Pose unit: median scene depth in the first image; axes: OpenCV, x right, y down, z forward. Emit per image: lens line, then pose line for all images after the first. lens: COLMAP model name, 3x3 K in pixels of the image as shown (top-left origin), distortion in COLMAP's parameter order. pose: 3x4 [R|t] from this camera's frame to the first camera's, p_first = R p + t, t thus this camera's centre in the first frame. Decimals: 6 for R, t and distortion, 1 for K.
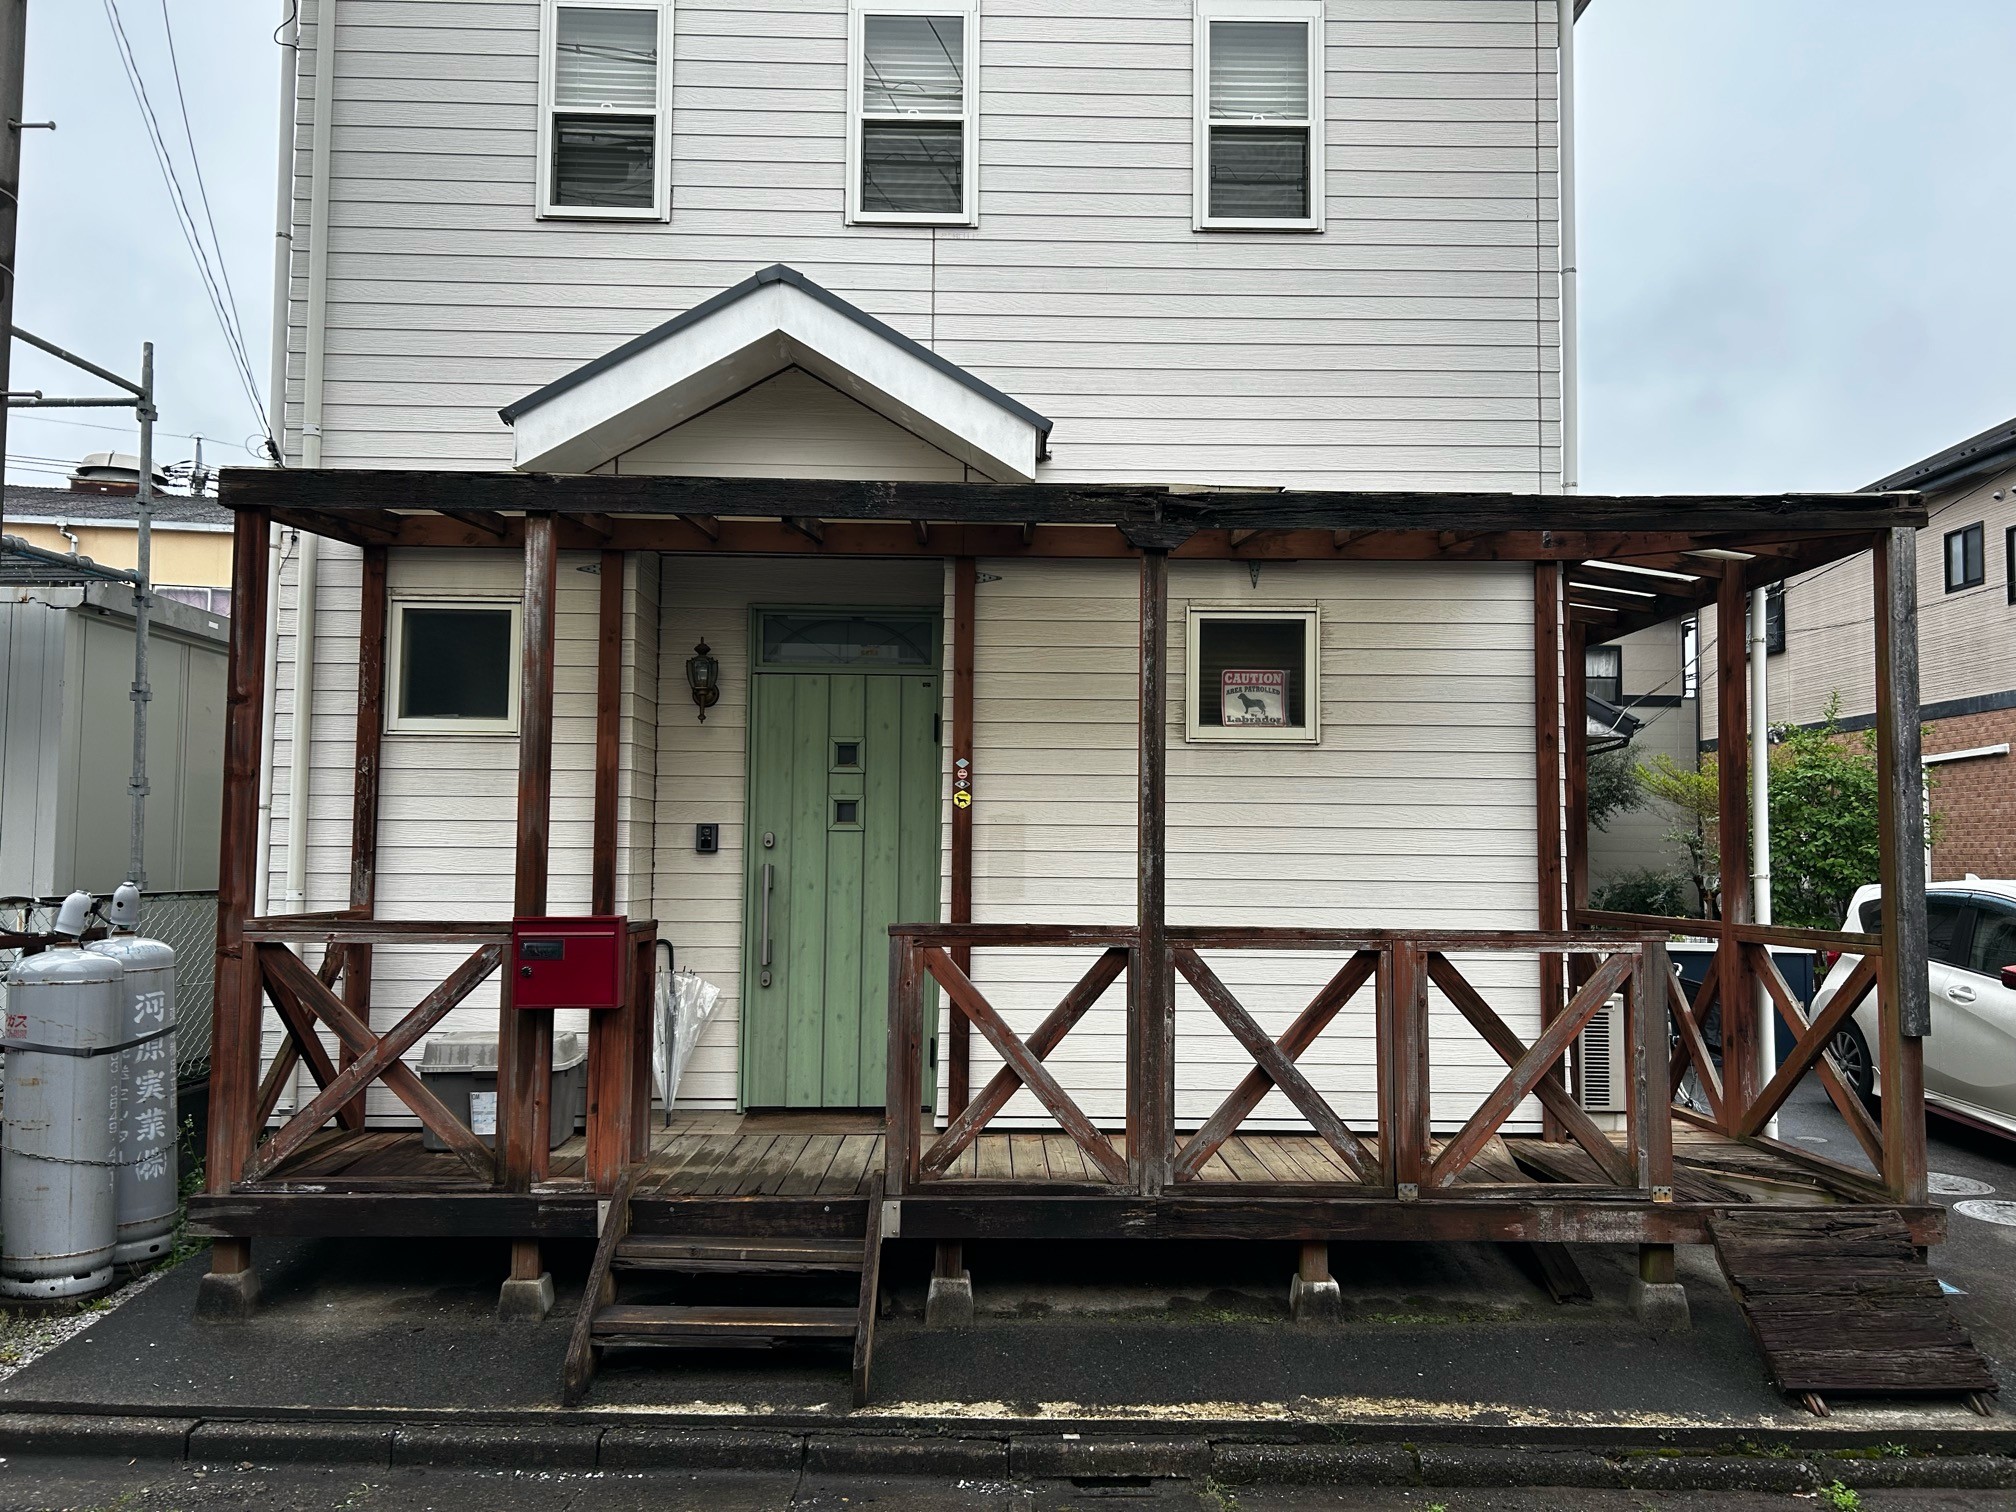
lens RADIAL K [[1515.8, 0, 1002.4], [0, 1515.8, 755.1], [0, 0, 1]] dist [0.050868, -0.063871]
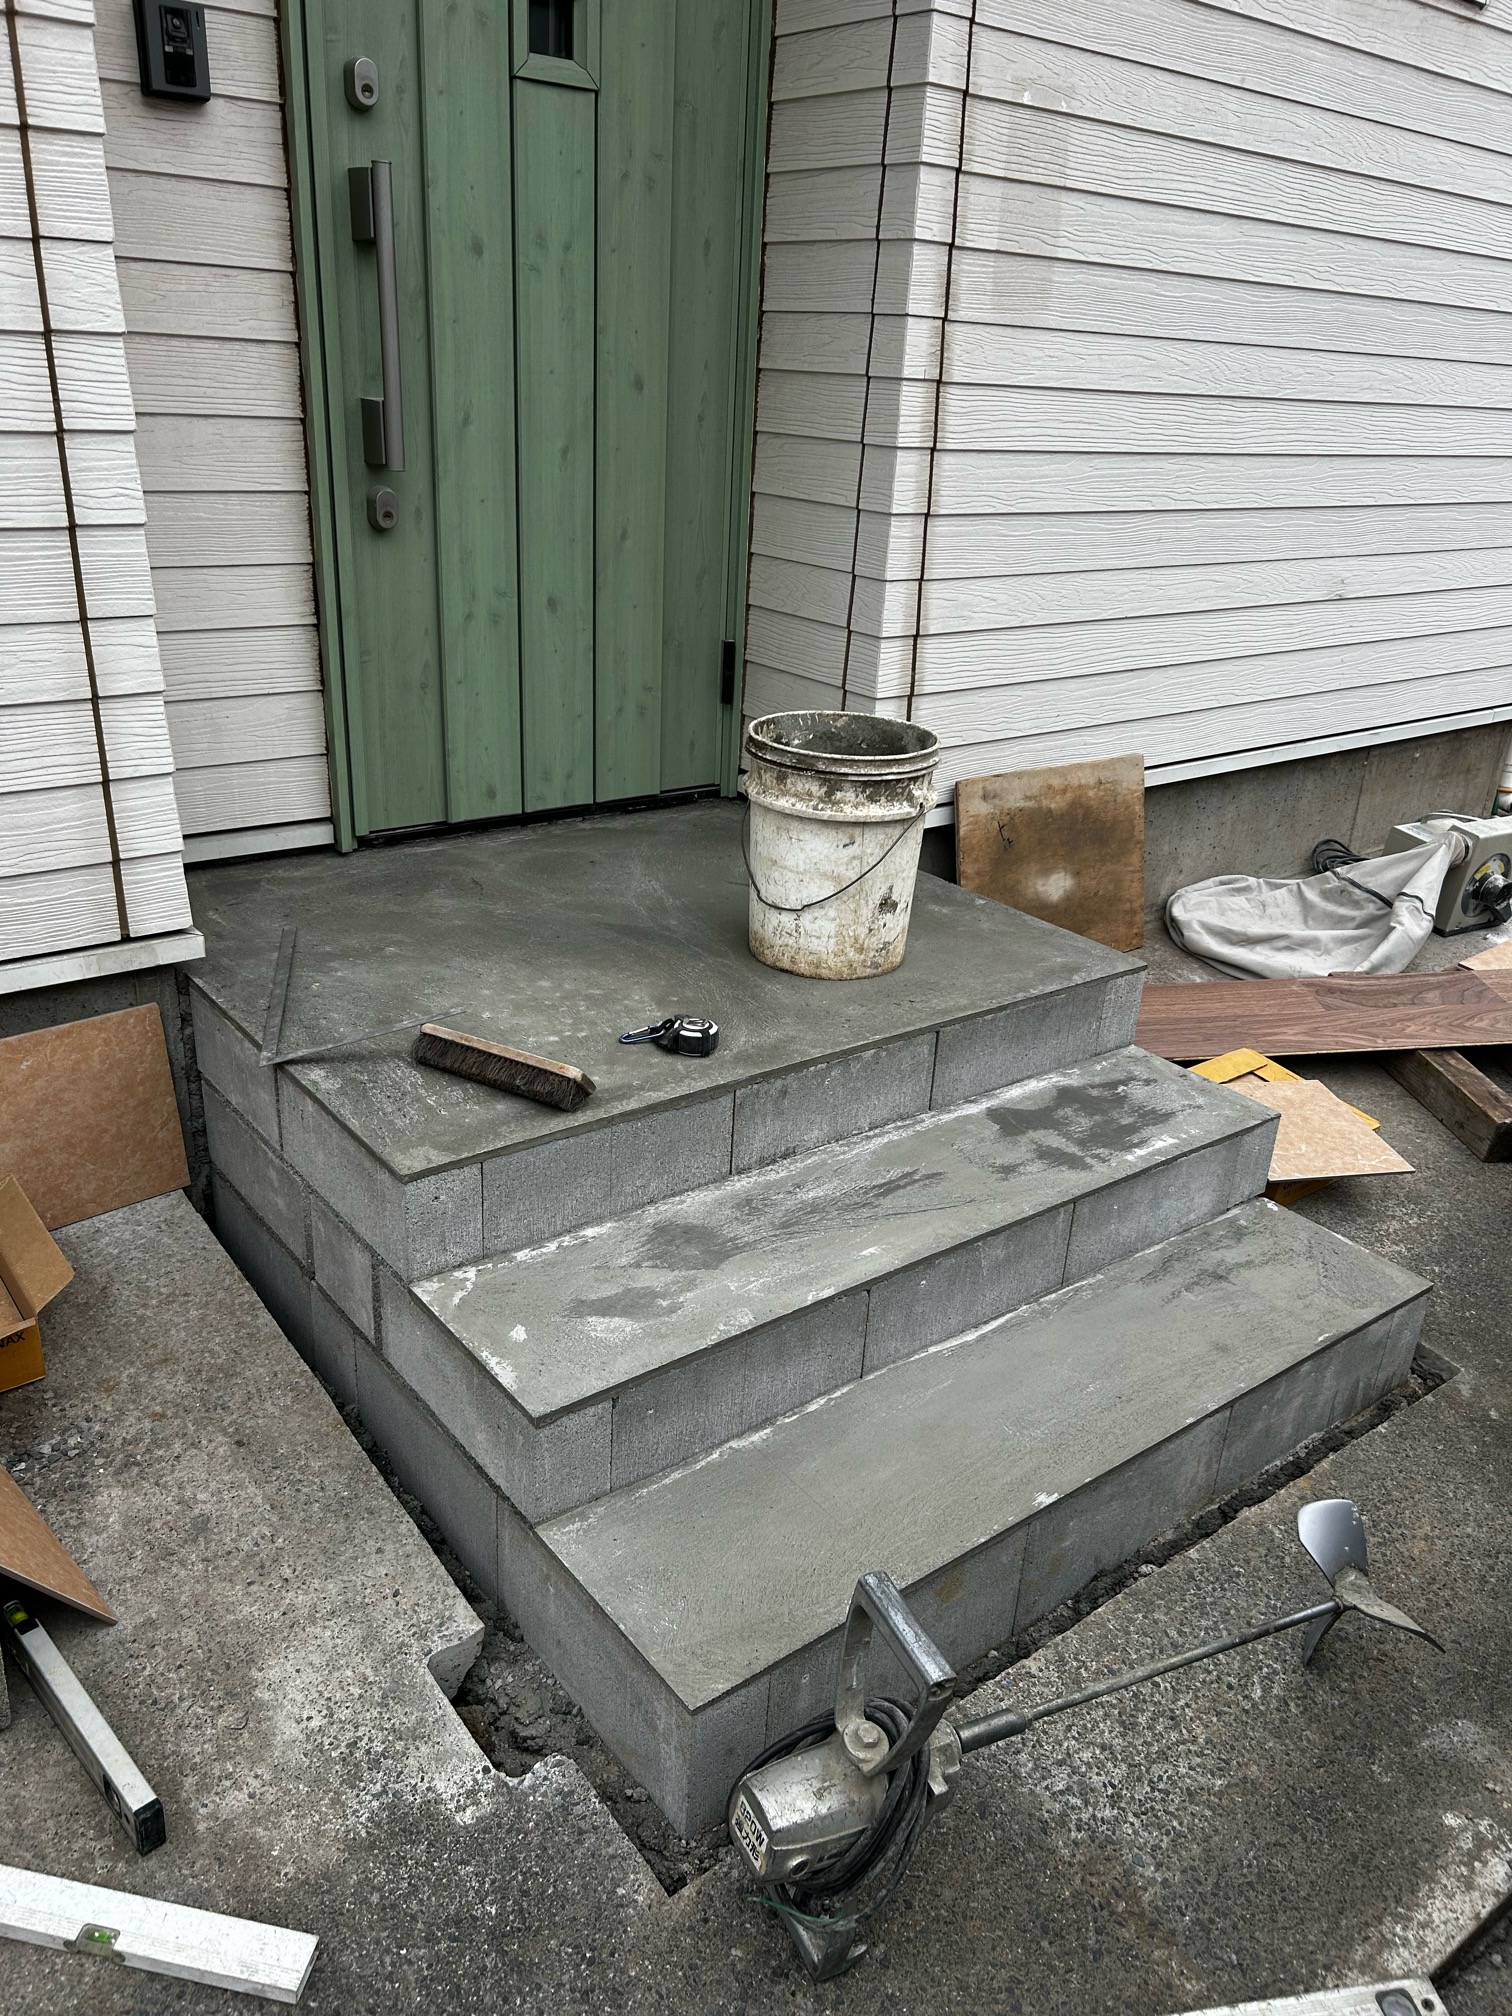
lens RADIAL K [[1515.8, 0, 763.4], [0, 1515.8, 1022.6], [0, 0, 1]] dist [0.050868, -0.063871]
pose [[0.793542, -0.211907, 0.570427, -0.332720], [-0.089666, 0.886455, 0.454045, 0.080965], [-0.601874, -0.411452, 0.684438, 0.644063]]
